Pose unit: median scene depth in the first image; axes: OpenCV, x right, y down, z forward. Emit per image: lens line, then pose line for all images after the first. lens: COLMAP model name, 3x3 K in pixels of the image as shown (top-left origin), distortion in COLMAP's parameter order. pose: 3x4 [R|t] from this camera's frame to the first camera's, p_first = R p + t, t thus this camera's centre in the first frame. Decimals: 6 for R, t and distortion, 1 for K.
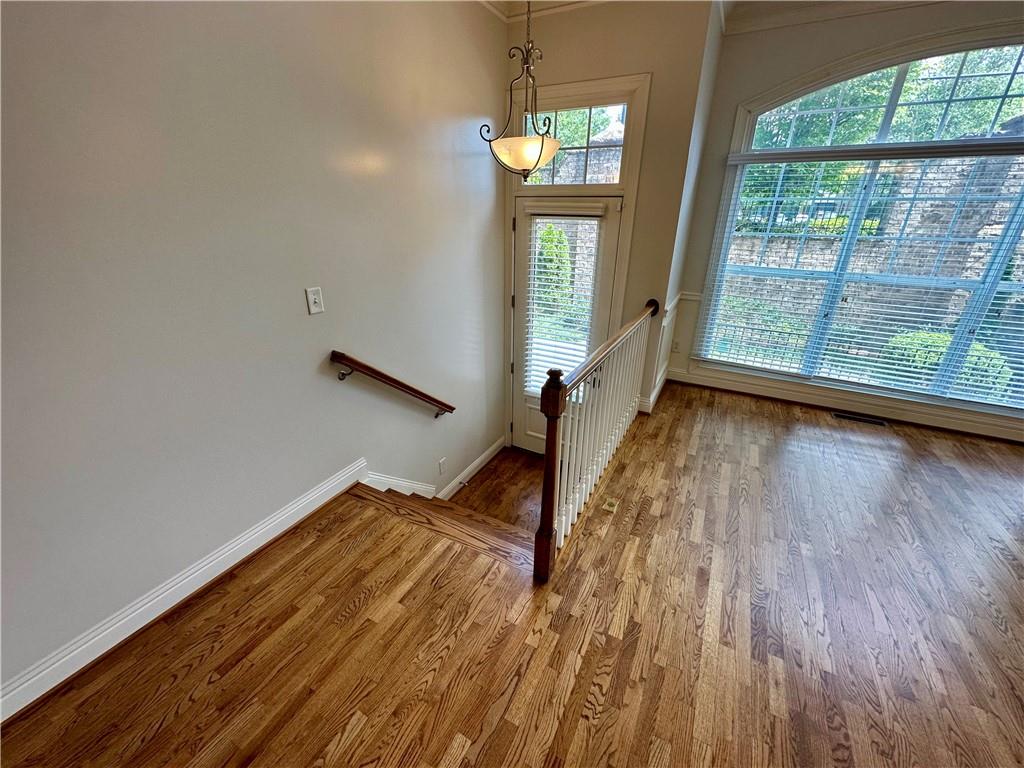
lens RADIAL K [[407.7, 0, 512.0], [0, 407.7, 384.0], [0, 0, 1]] dist [0.001168, 0.000304]
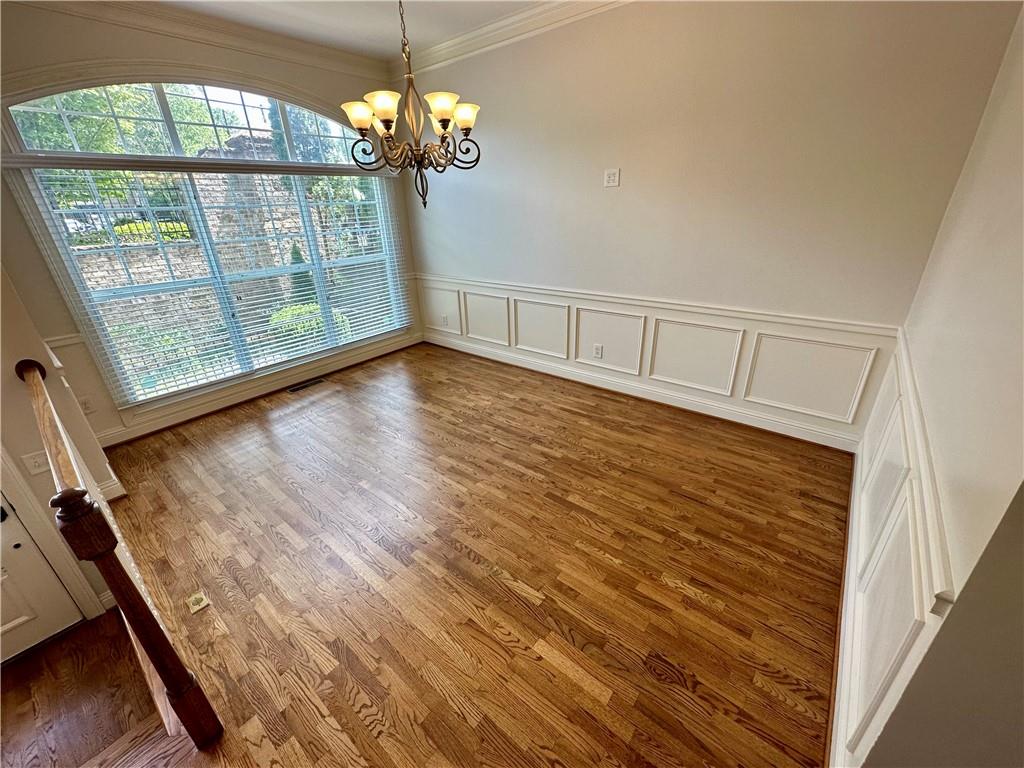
lens RADIAL K [[407.7, 0, 512.0], [0, 407.7, 384.0], [0, 0, 1]] dist [0.001168, 0.000304]
pose [[0.197404, -0.416156, 0.887607, -0.166158], [0.418357, 0.854598, 0.307637, -0.054351], [-0.886572, 0.310607, 0.342802, 0.055132]]
